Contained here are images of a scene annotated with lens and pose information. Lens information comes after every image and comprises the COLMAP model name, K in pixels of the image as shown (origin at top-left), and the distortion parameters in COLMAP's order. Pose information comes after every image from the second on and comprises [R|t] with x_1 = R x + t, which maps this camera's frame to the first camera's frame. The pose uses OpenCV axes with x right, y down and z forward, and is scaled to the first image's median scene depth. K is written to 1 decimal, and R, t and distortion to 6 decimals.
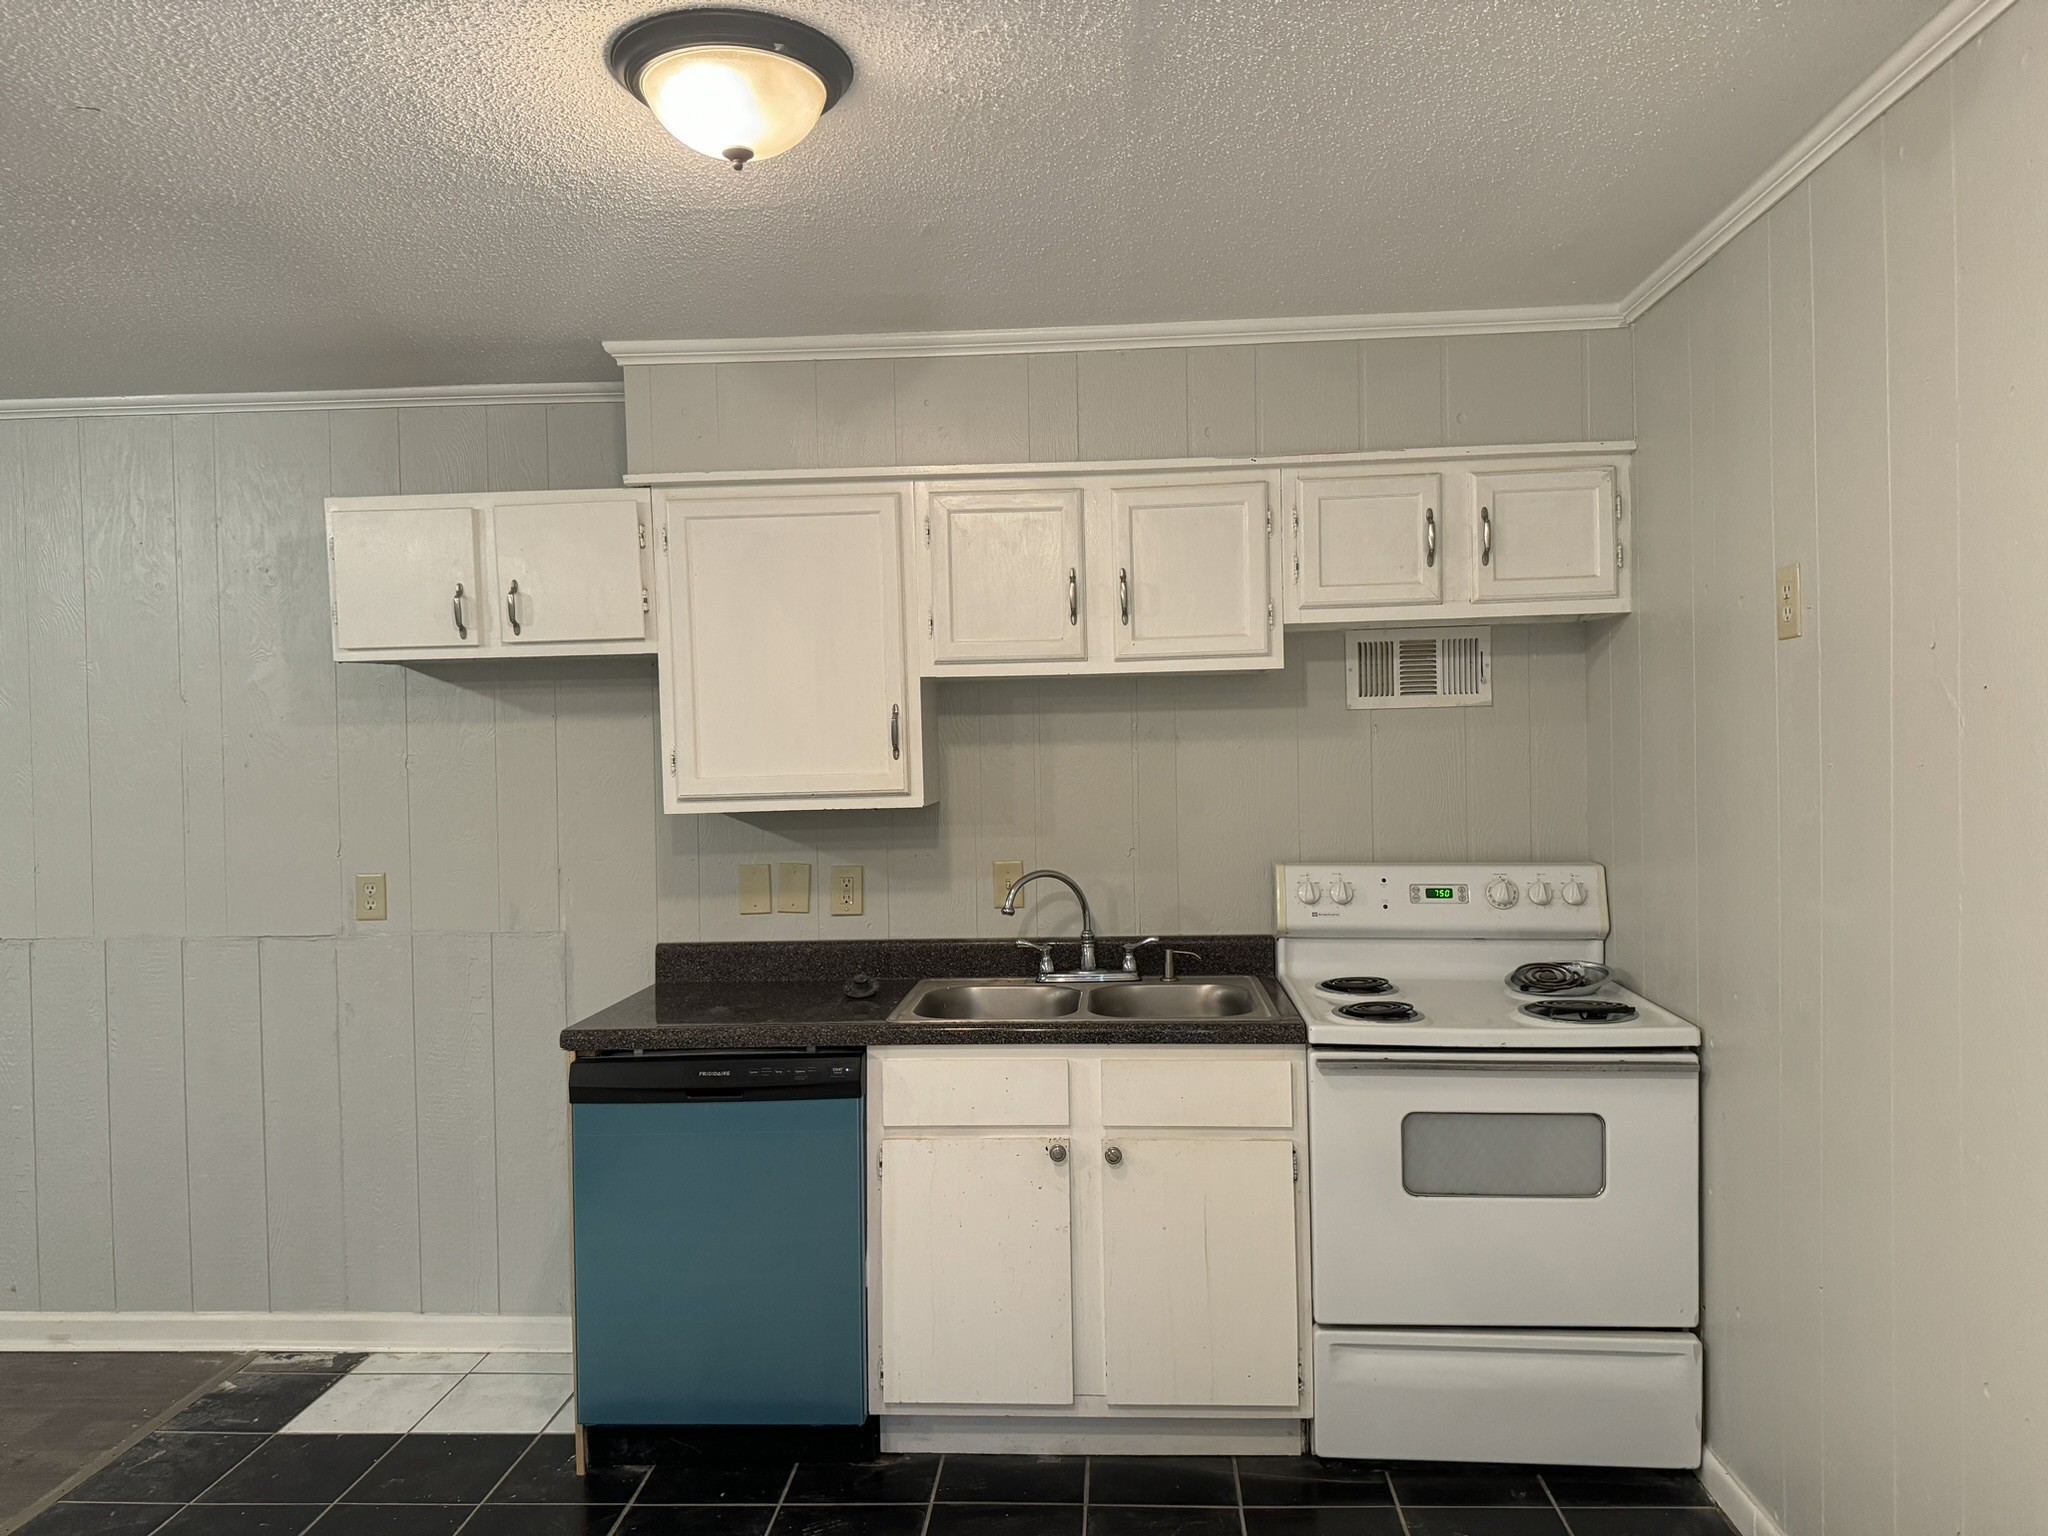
lens RADIAL K [[1441.3, 0, 1039.9], [0, 1441.3, 809.3], [0, 0, 1]] dist [0.021714, -0.001054]
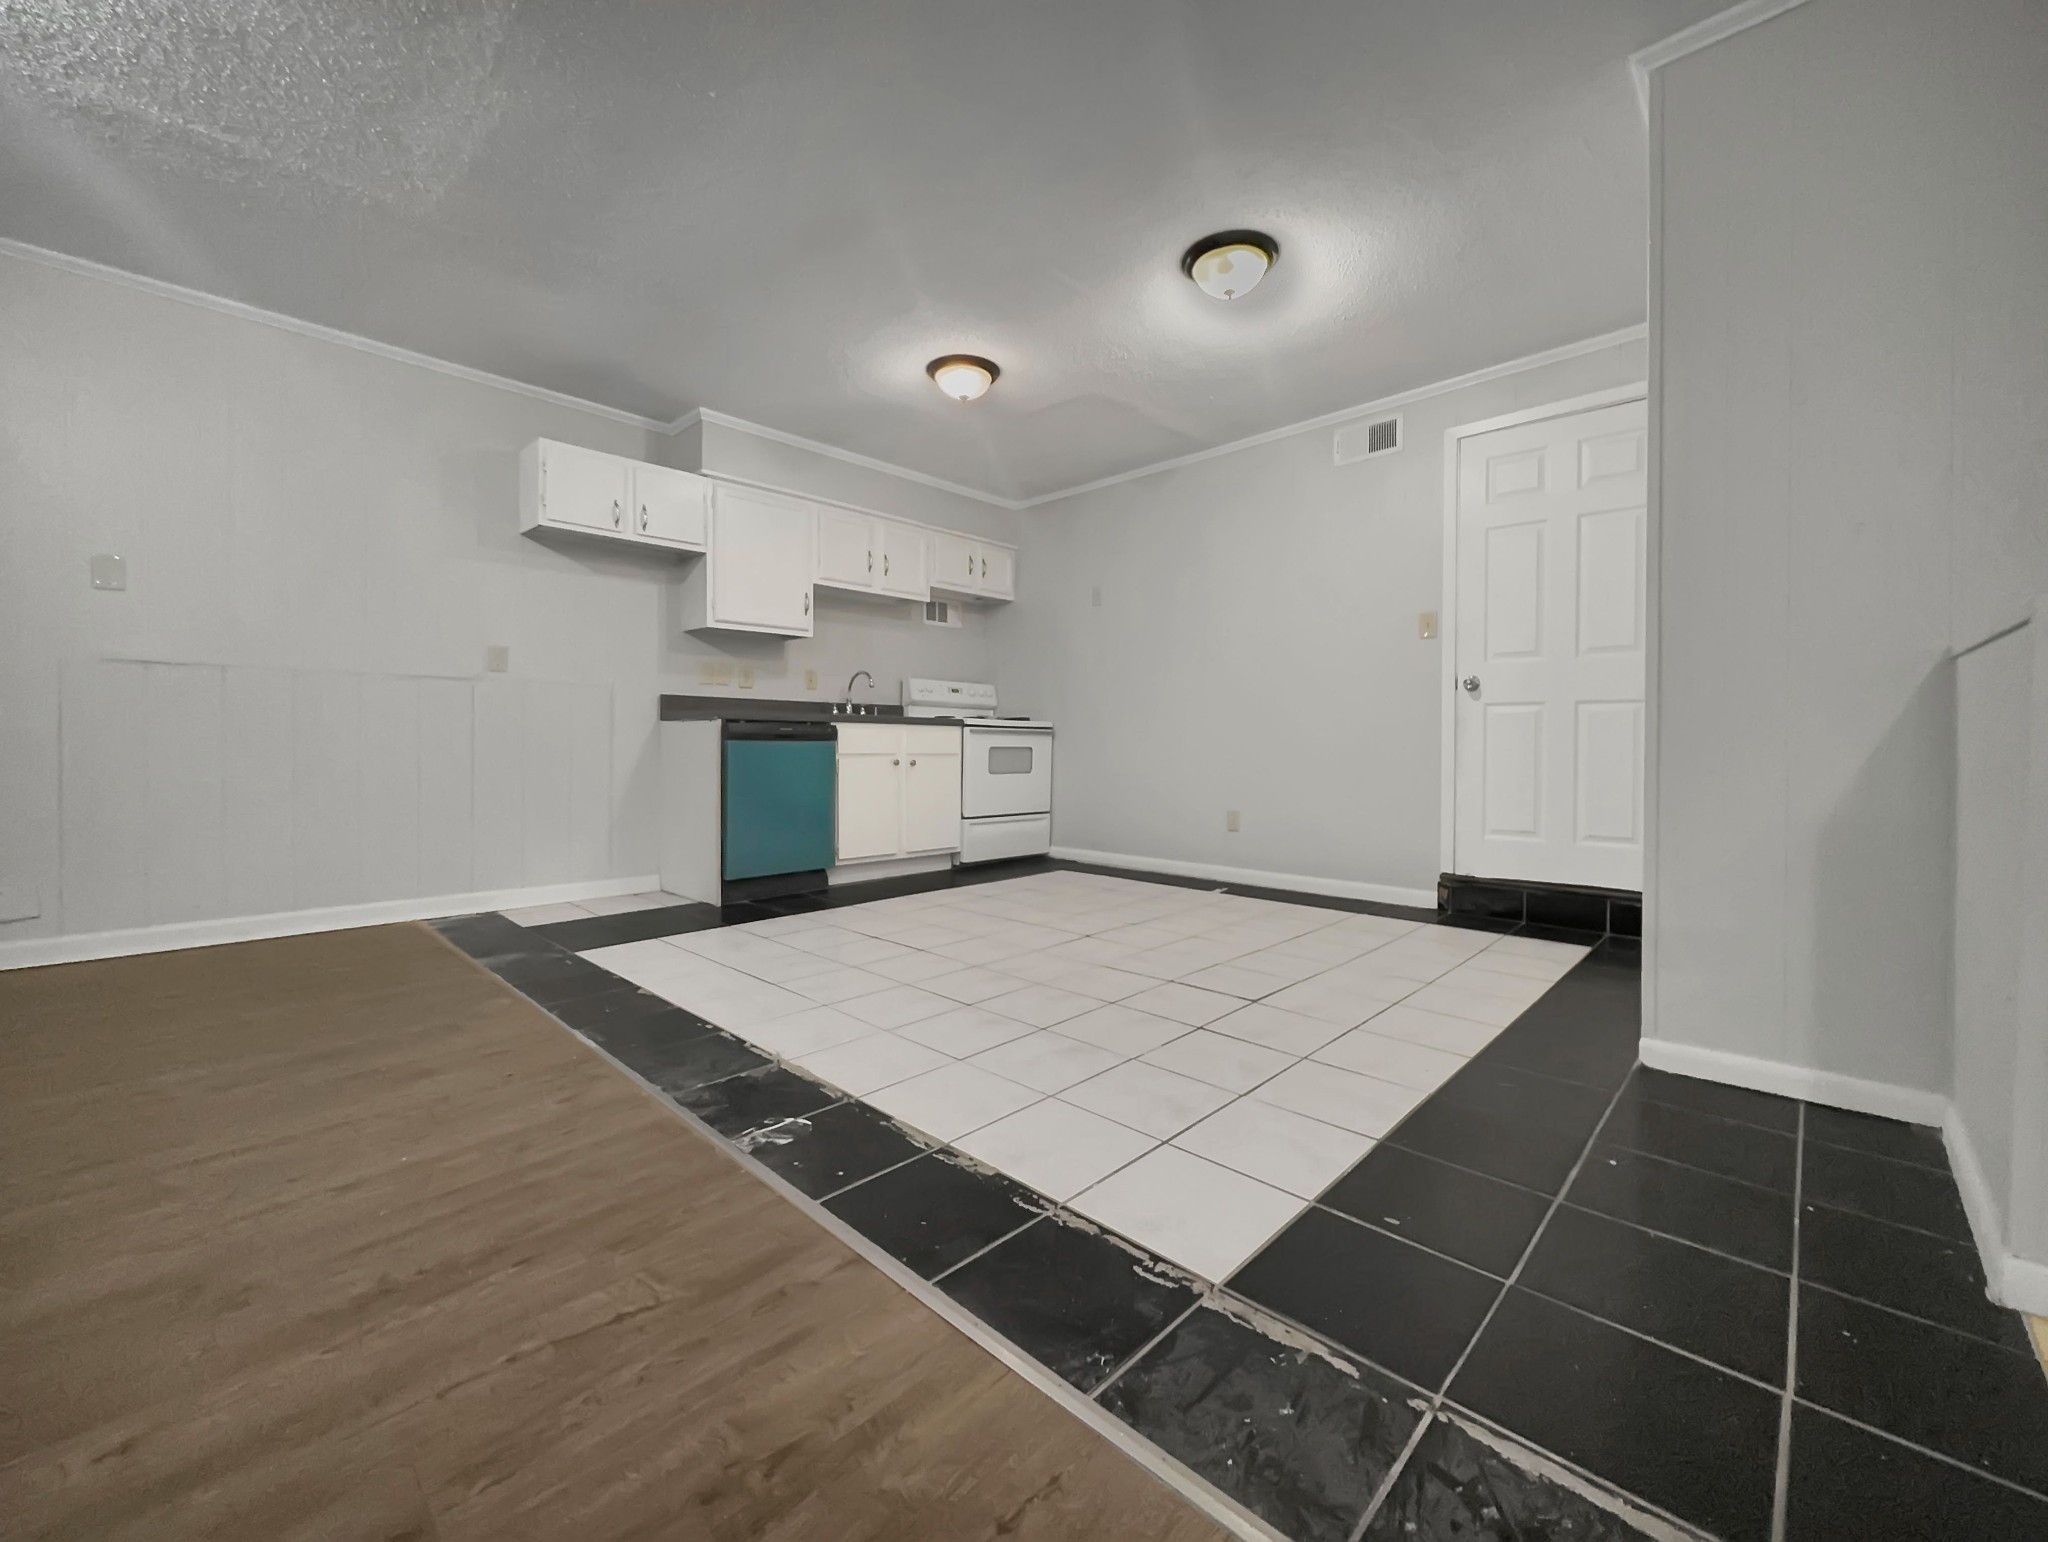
lens RADIAL K [[834.9, 0, 1044.1], [0, 834.9, 791.9], [0, 0, 1]] dist [0.000136, -0.000162]
pose [[0.638750, -0.019093, 0.769178, -0.949968], [0.014346, 0.999814, 0.012905, 0.255567], [-0.769281, 0.002791, 0.638905, -0.217733]]
